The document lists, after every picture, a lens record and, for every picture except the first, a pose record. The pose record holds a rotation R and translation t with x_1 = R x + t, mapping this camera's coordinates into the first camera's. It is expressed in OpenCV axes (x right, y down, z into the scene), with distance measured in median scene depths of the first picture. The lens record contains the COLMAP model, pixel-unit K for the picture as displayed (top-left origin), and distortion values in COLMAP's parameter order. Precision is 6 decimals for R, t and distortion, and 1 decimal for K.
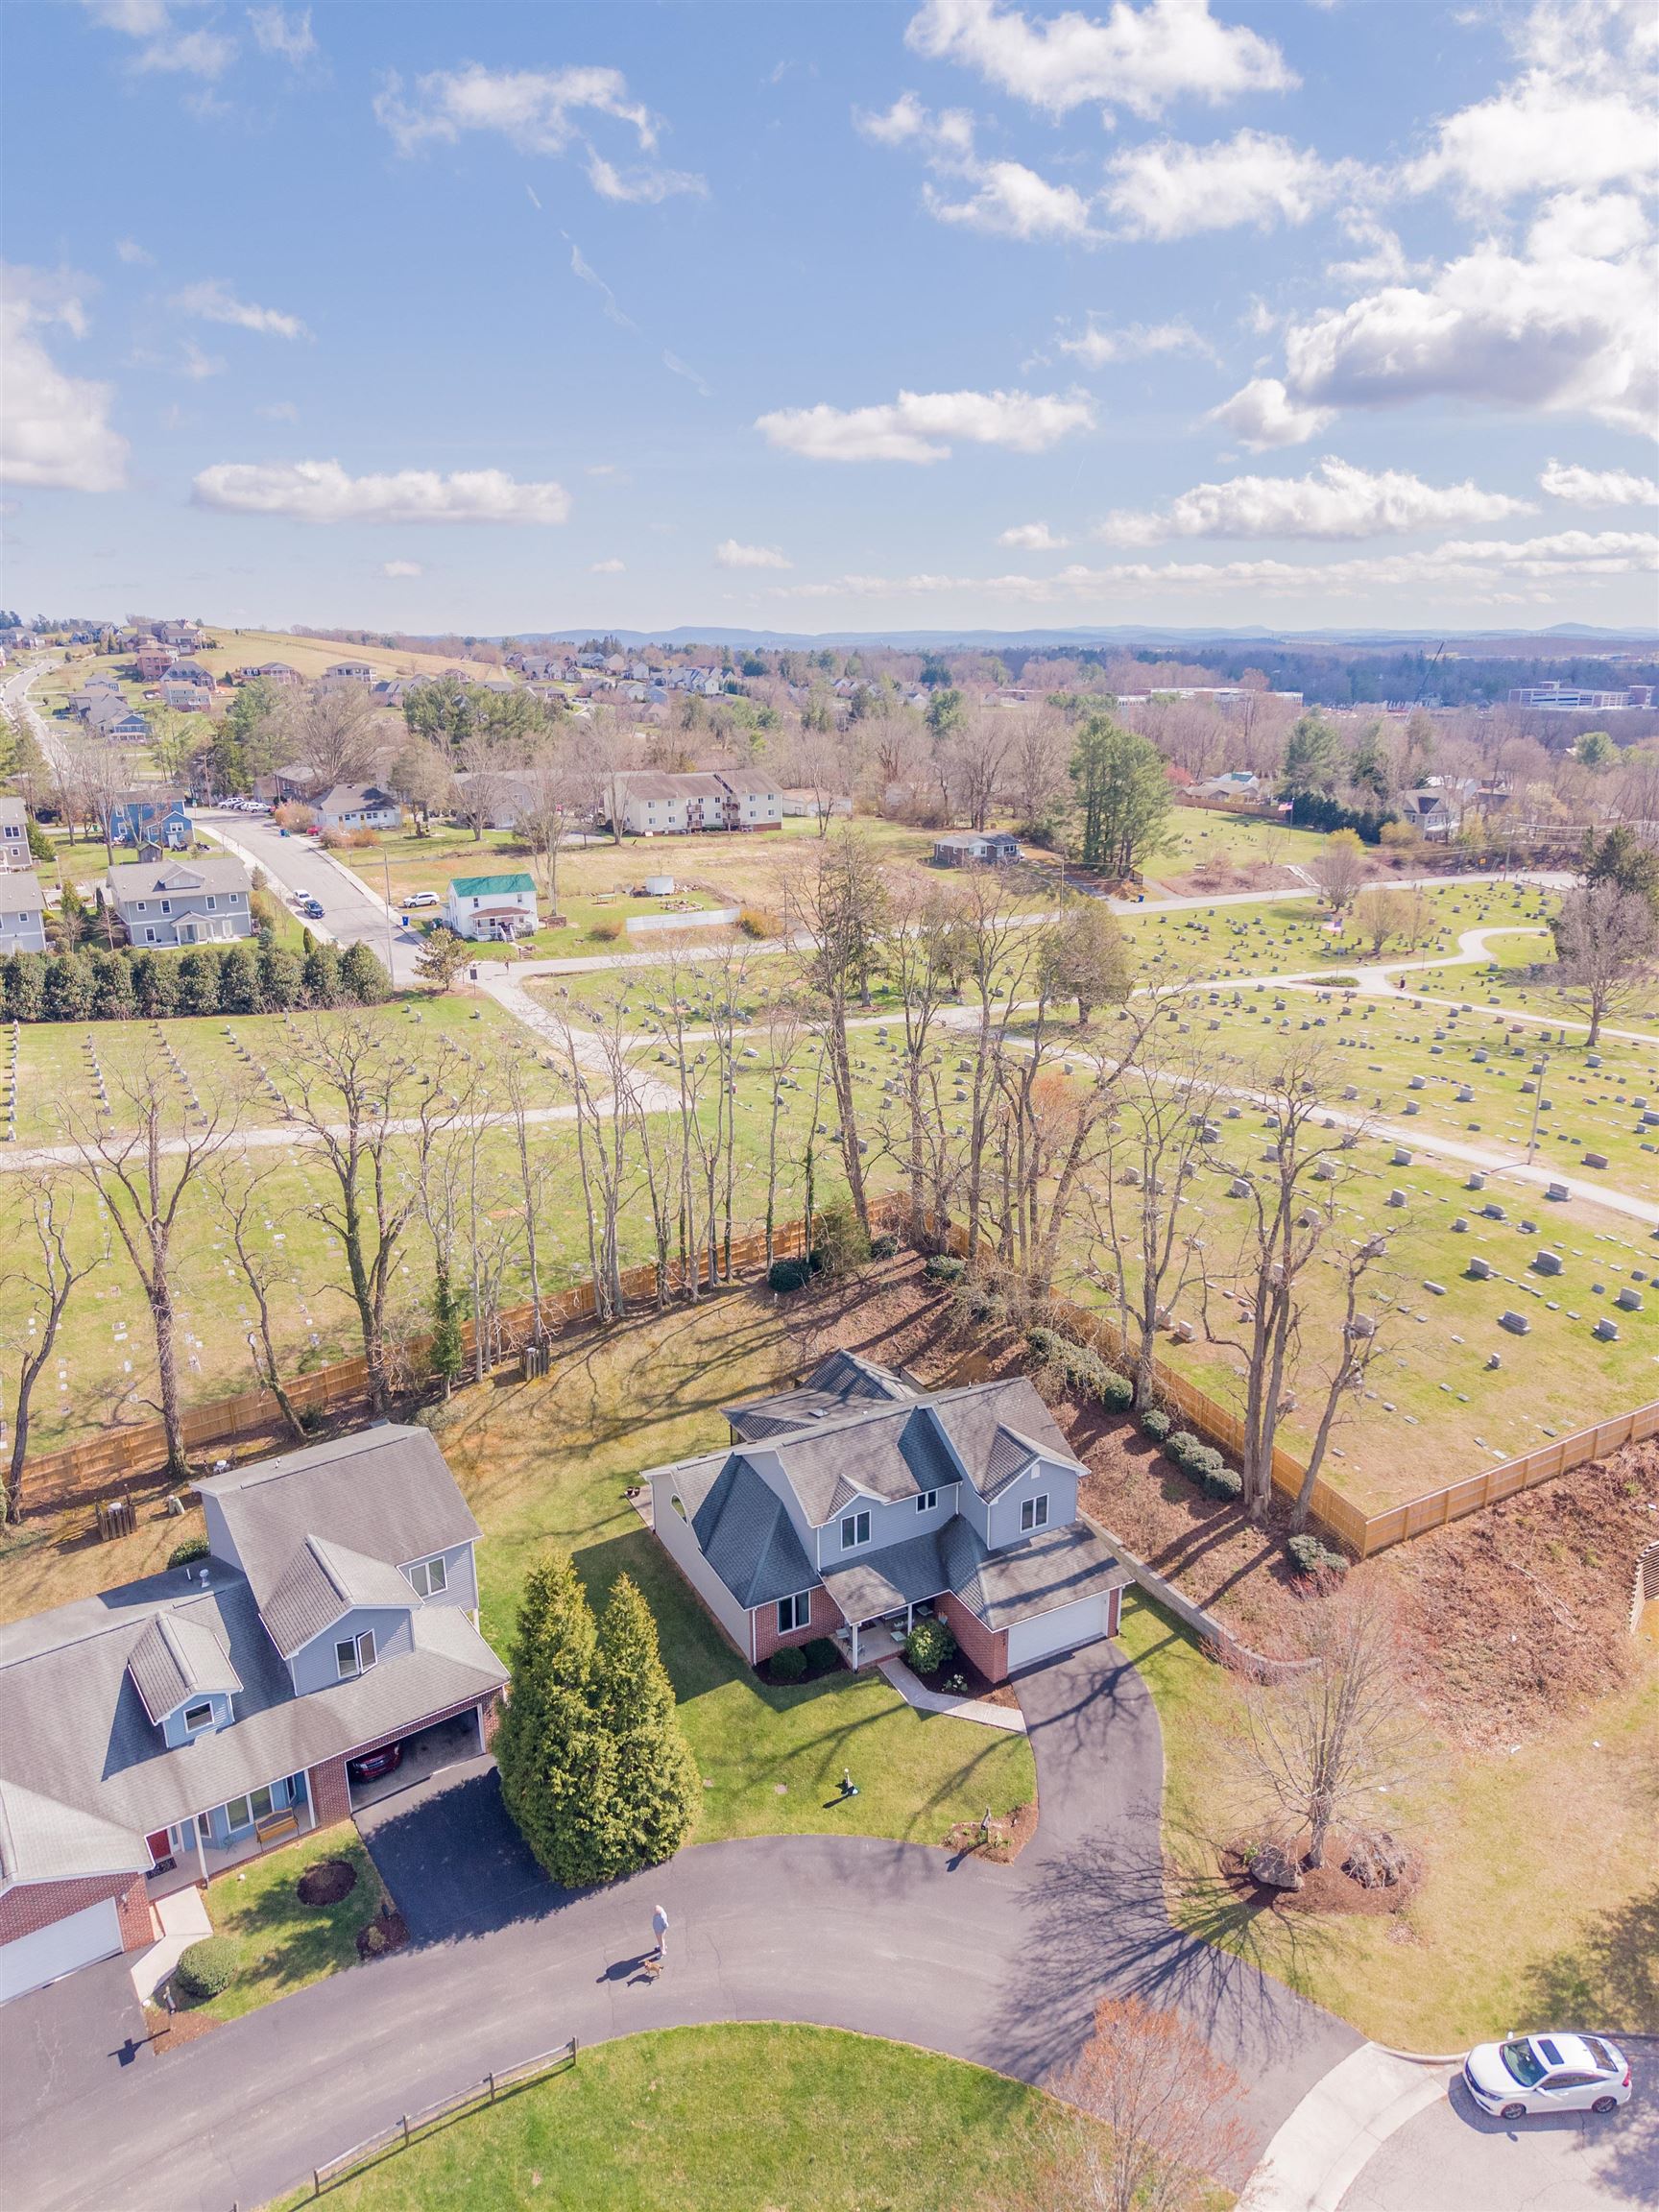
lens RADIAL K [[1480.9, 0, 831.0], [0, 1480.9, 1107.8], [0, 0, 1]] dist [0.024691, -0.022439]
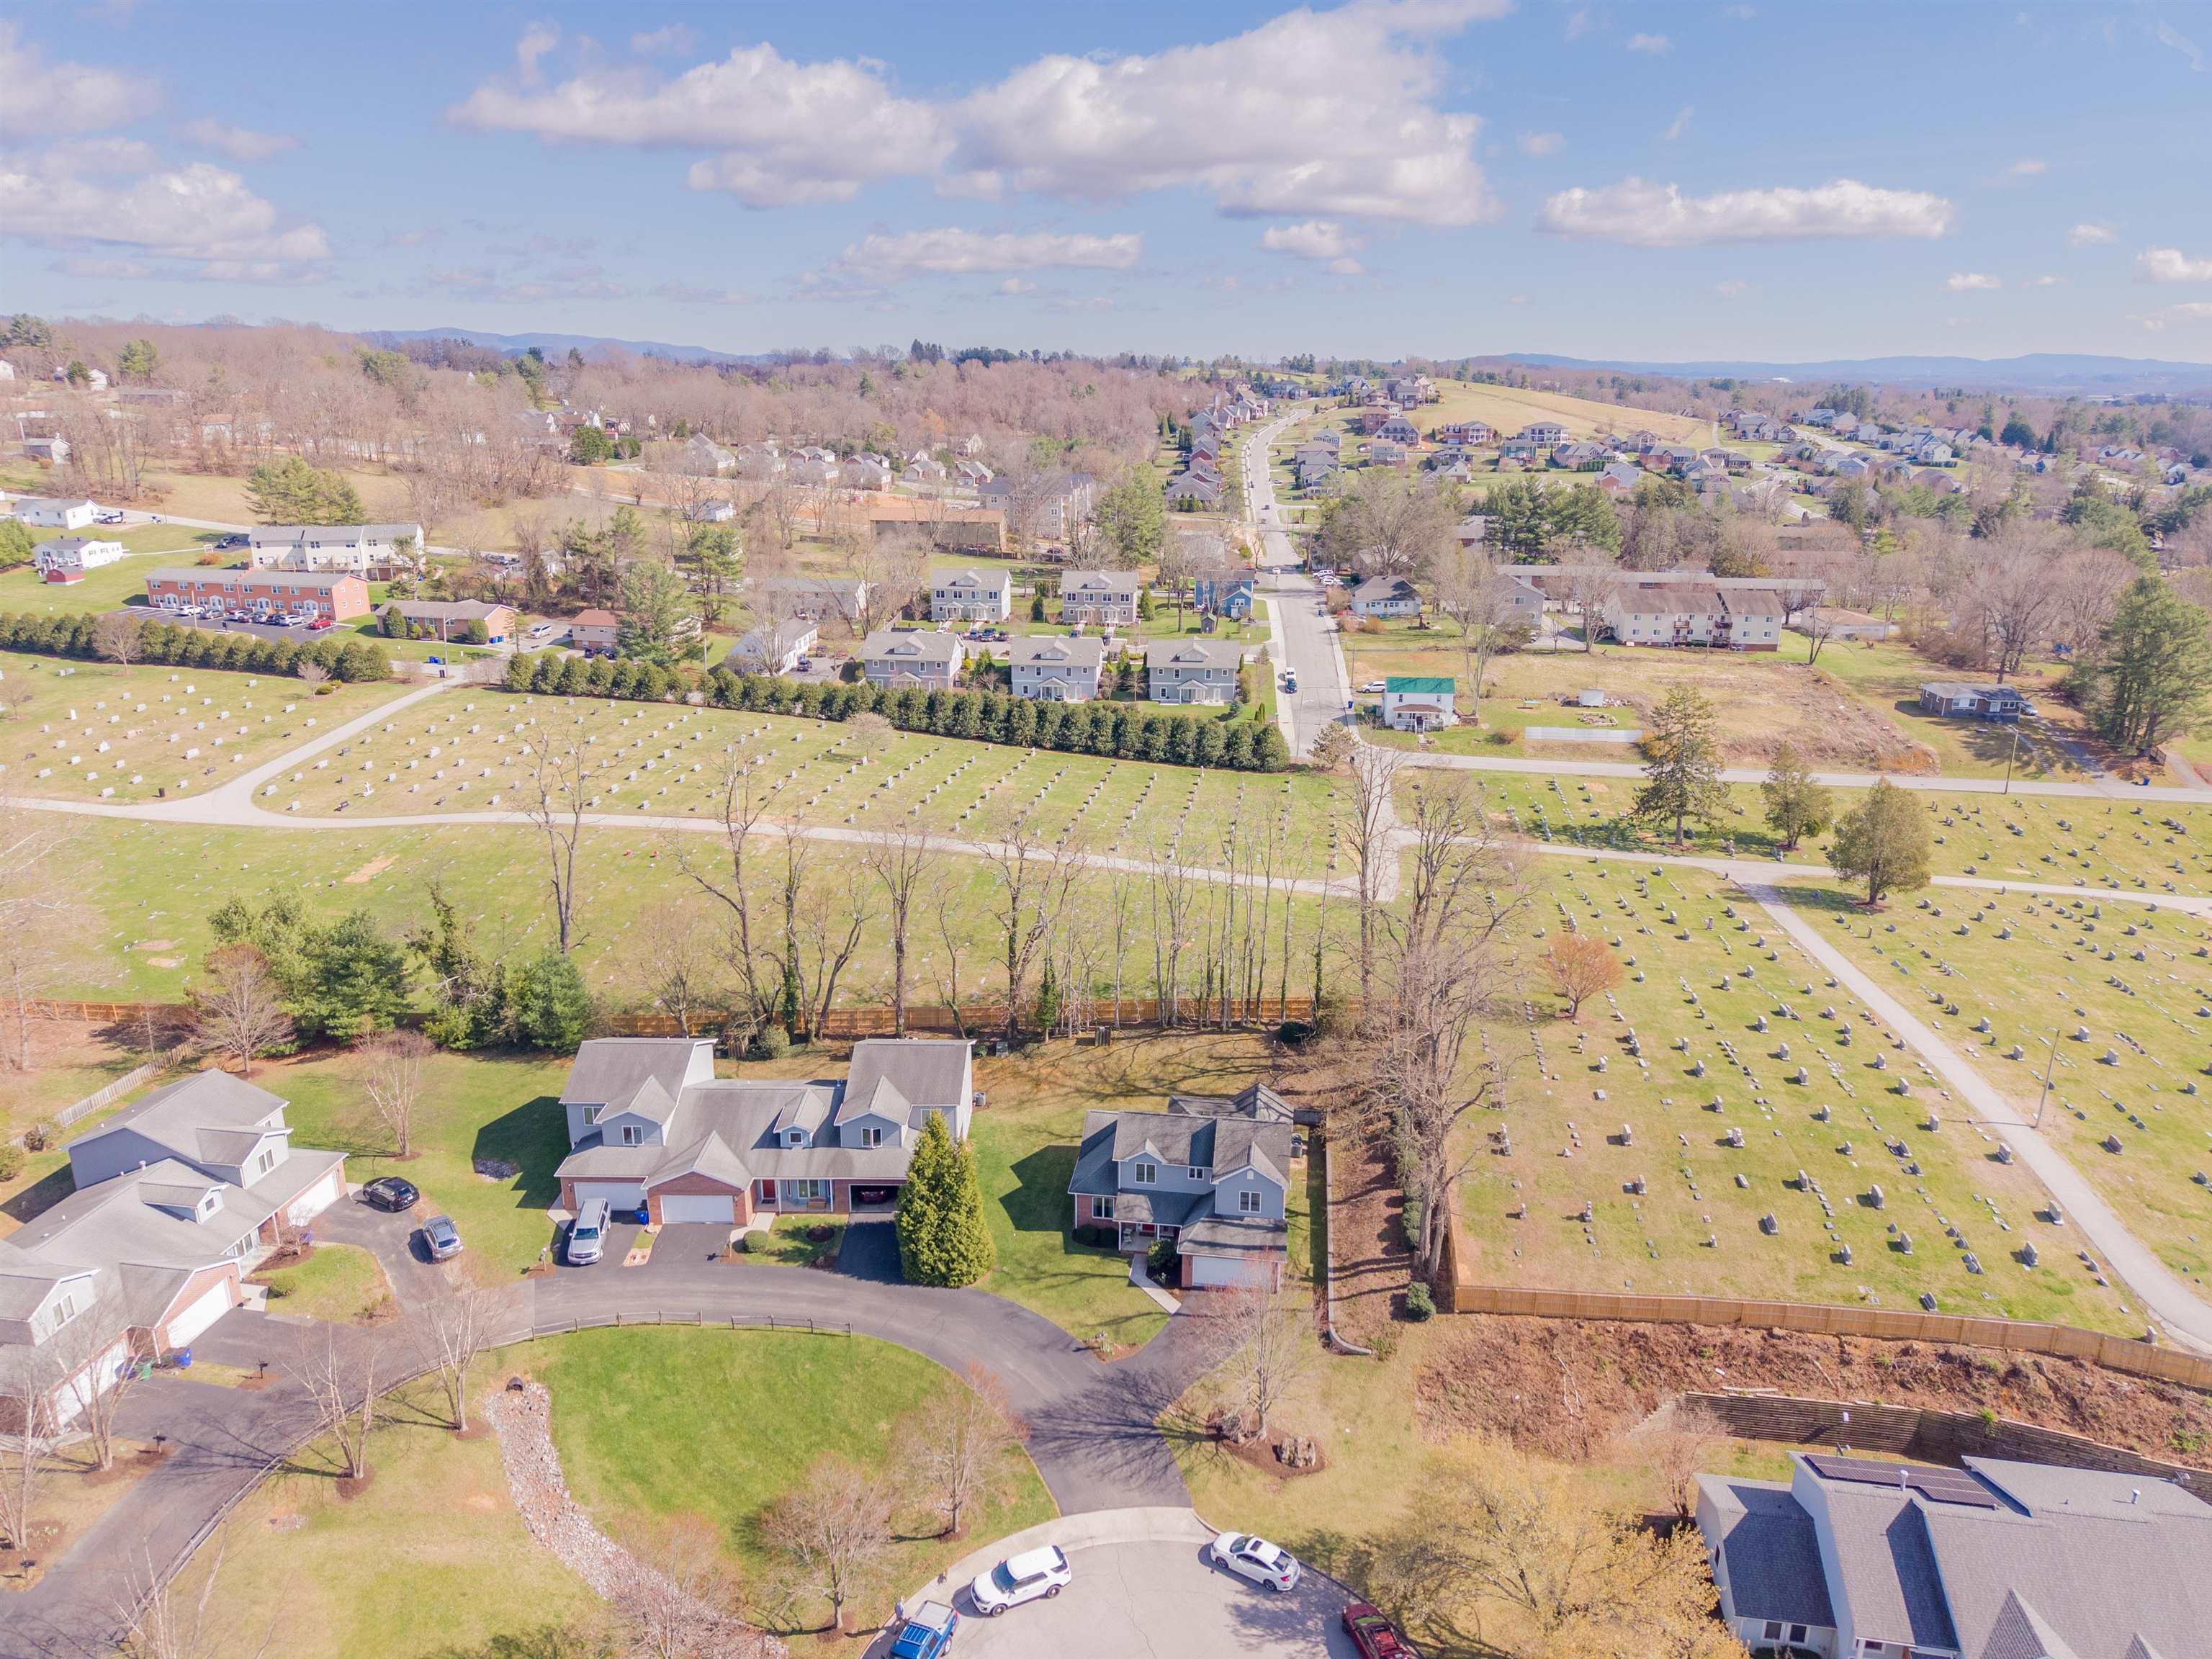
lens RADIAL K [[1468.8, 0, 1106.0], [0, 1468.8, 829.5], [0, 0, 1]] dist [0.083708, -0.127827]
pose [[0.805383, 0.185849, -0.562867, 0.830785], [-0.186415, 0.980810, 0.057112, -0.175757], [0.562679, 0.058930, 0.824572, -0.401117]]
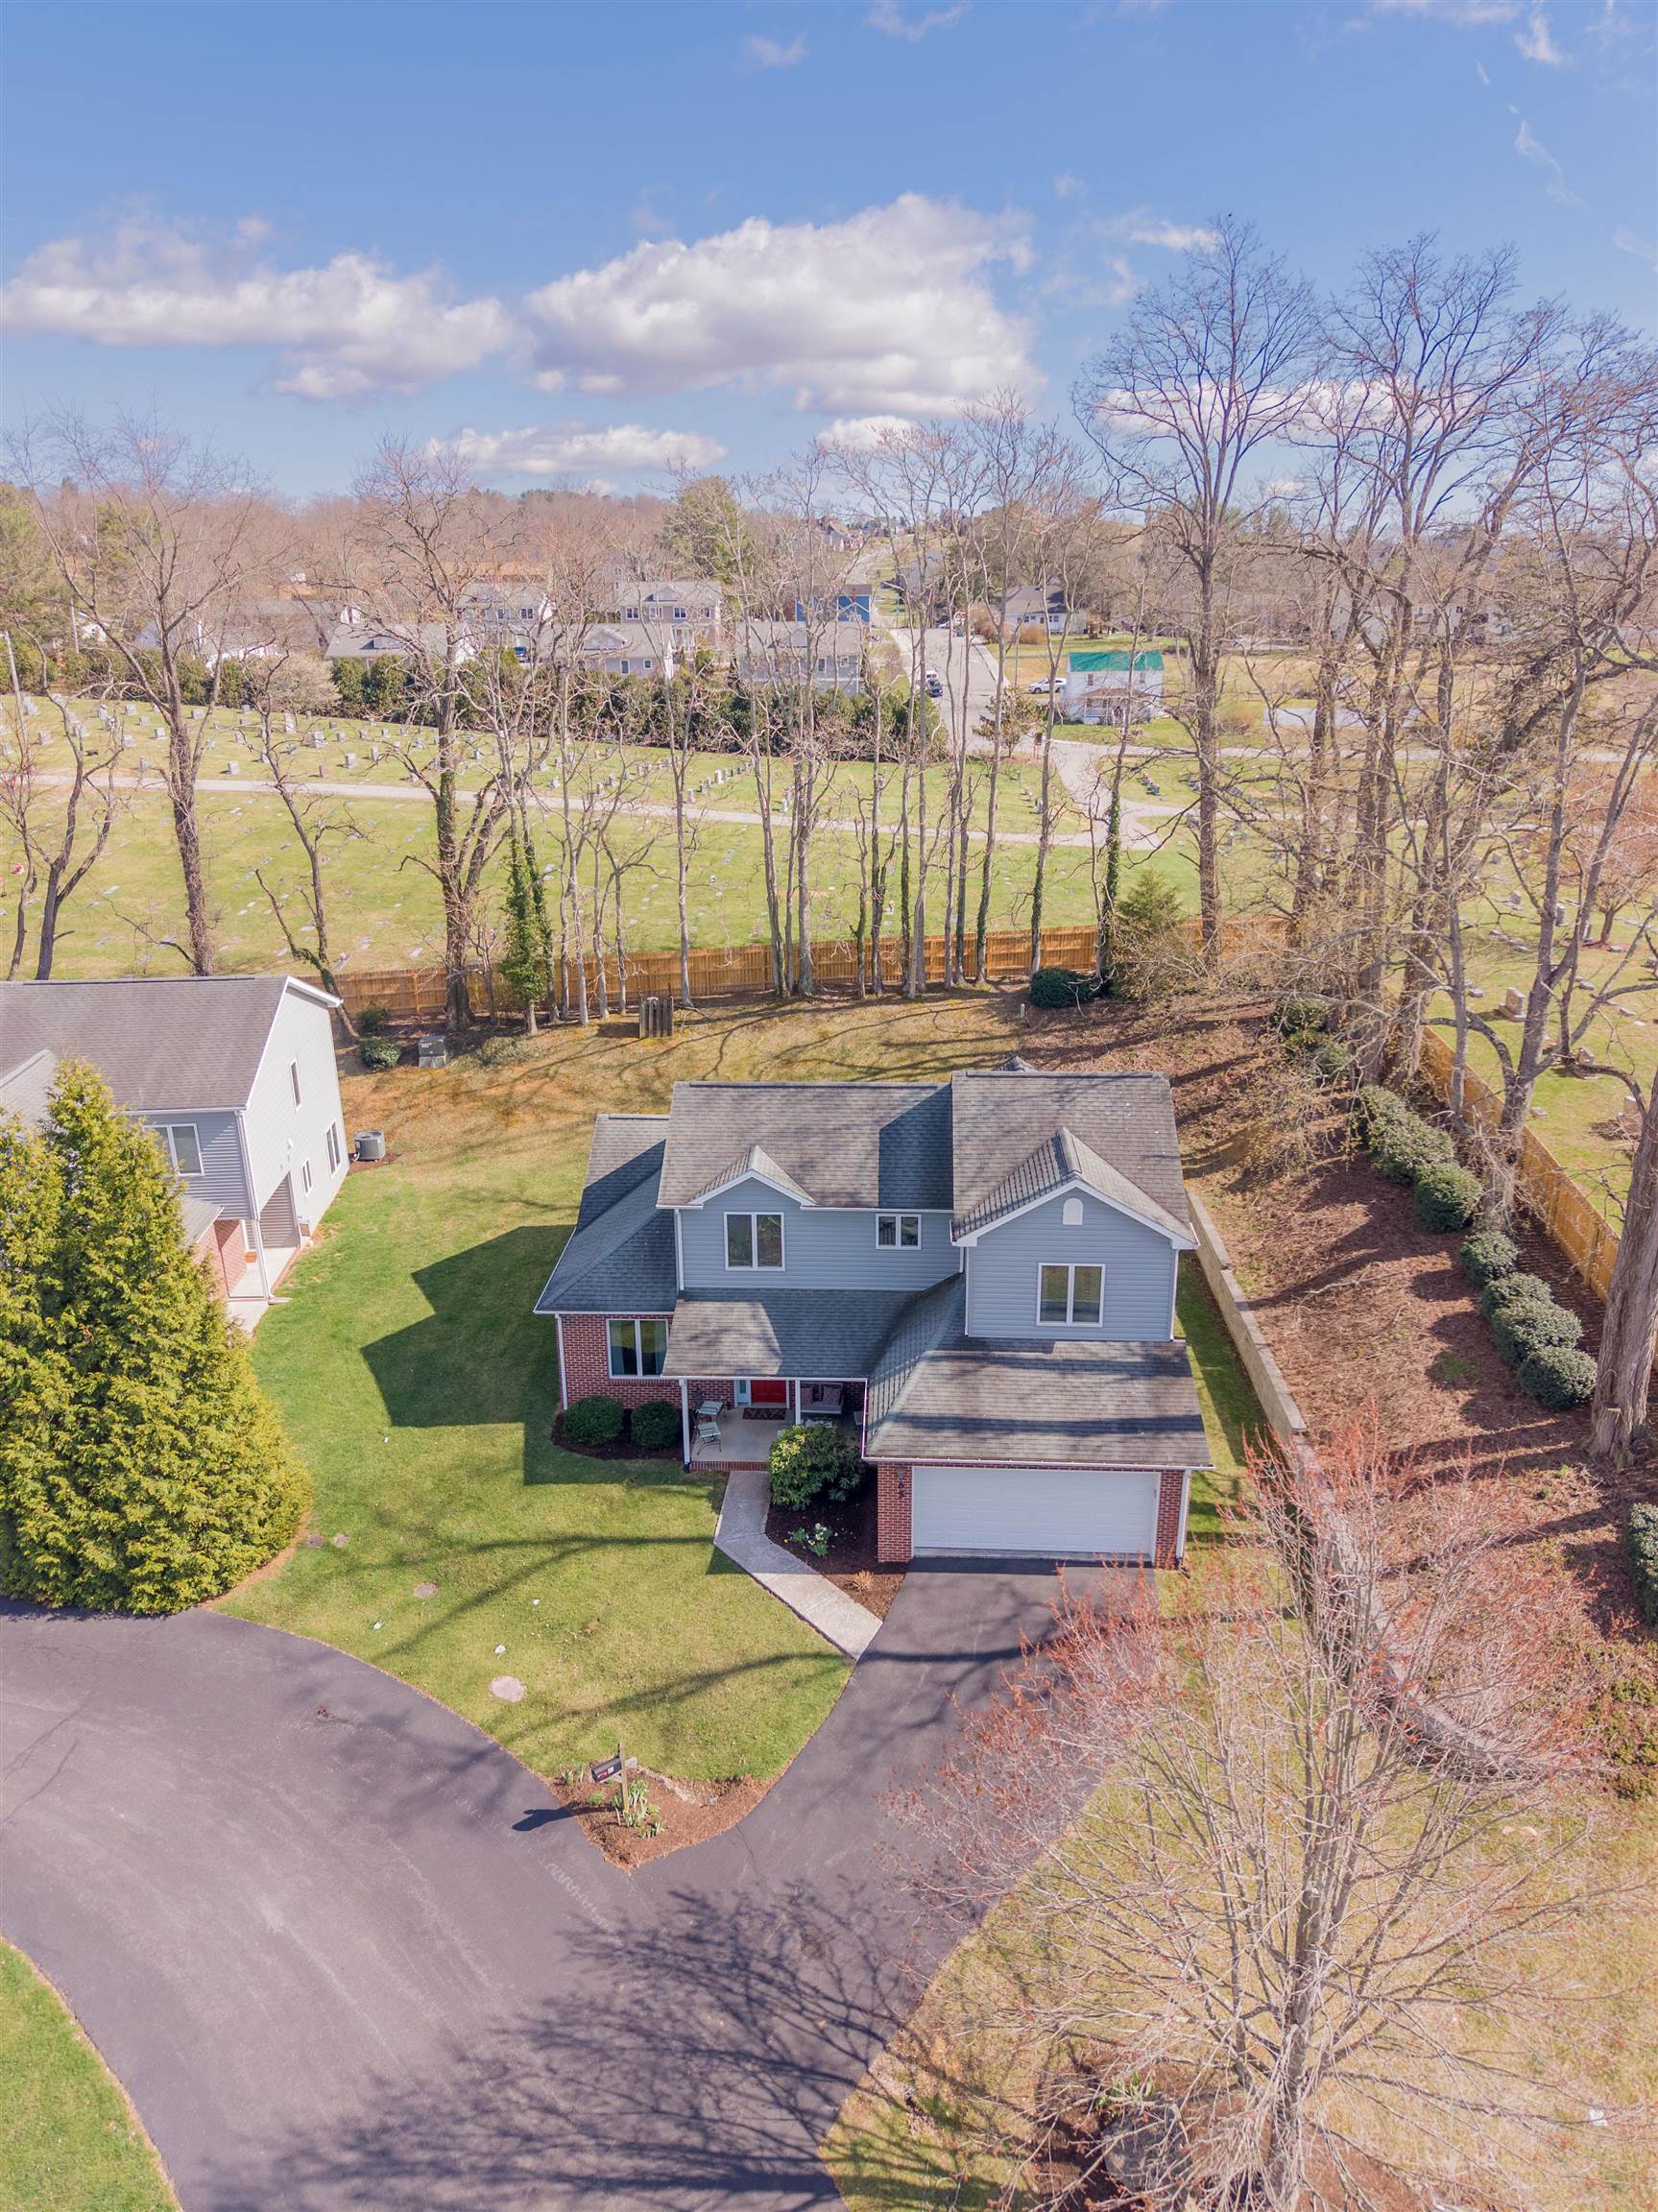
lens RADIAL K [[1480.9, 0, 830.5], [0, 1480.9, 1107.8], [0, 0, 1]] dist [0.024691, -0.022439]
pose [[0.855454, 0.174586, -0.487563, 0.310659], [-0.152169, 0.984641, 0.085591, 0.178950], [0.495018, 0.000972, 0.868882, 0.513480]]
